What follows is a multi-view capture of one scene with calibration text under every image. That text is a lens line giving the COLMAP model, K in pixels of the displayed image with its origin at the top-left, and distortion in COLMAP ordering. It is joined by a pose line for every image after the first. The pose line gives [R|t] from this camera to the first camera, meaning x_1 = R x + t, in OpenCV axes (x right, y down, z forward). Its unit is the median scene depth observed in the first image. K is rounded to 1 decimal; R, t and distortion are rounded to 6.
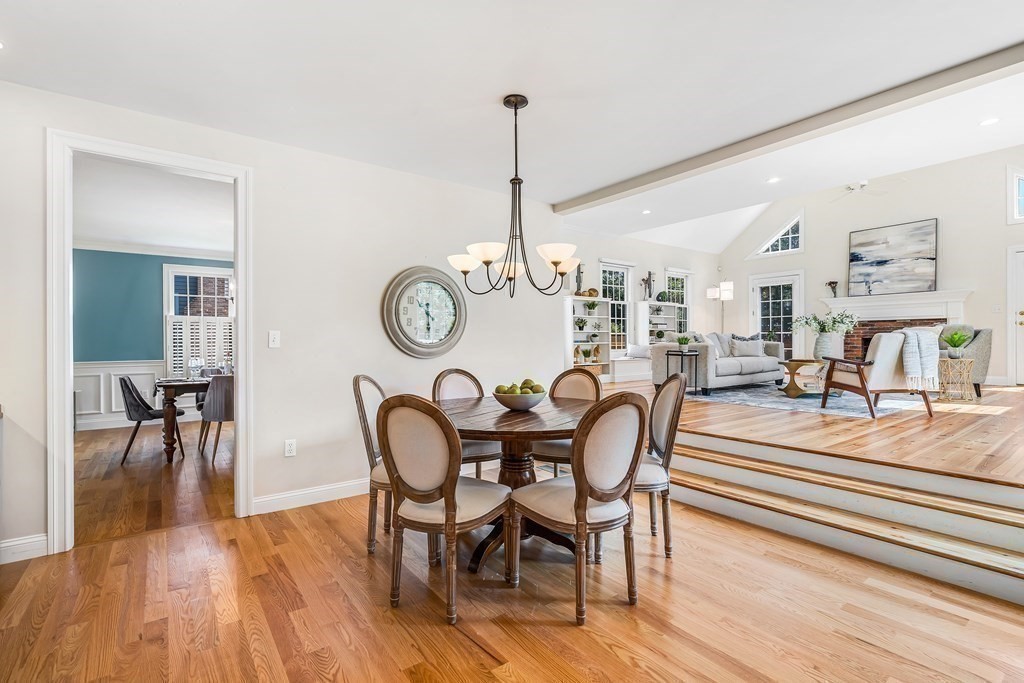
lens RADIAL K [[470.6, 0, 511.0], [0, 470.6, 338.7], [0, 0, 1]] dist [-0.013898, -0.000587]
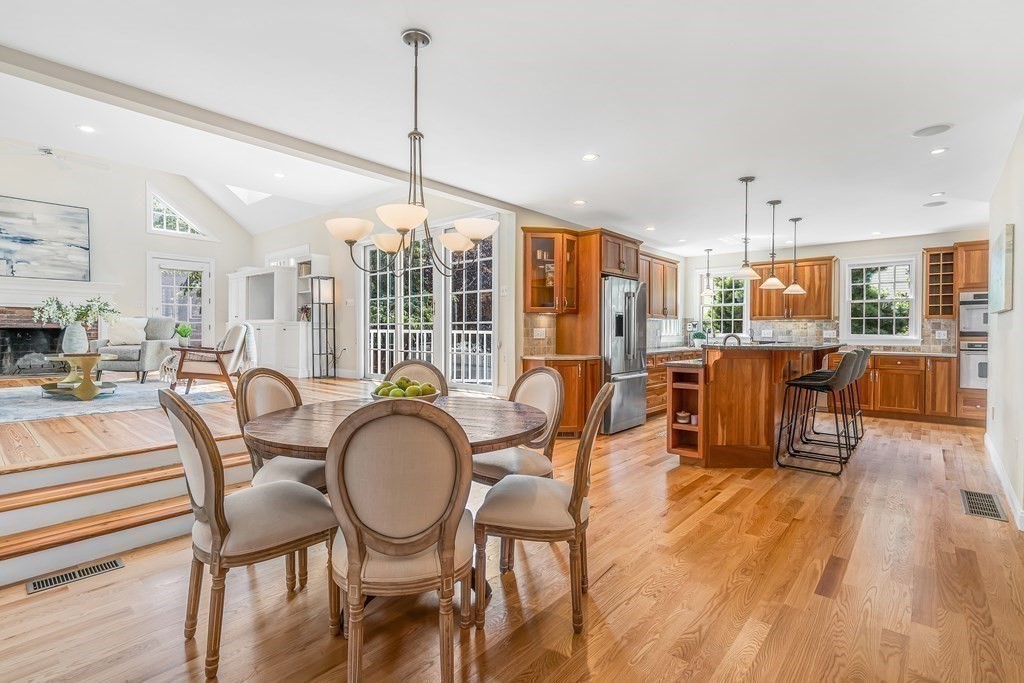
lens RADIAL K [[470.6, 0, 509.5], [0, 470.6, 344.4], [0, 0, 1]] dist [-0.013898, -0.000587]
pose [[-0.210020, -0.020241, 0.977488, -0.244668], [-0.013657, 0.999749, 0.017768, 0.002829], [-0.977602, -0.009618, -0.210243, 0.299493]]
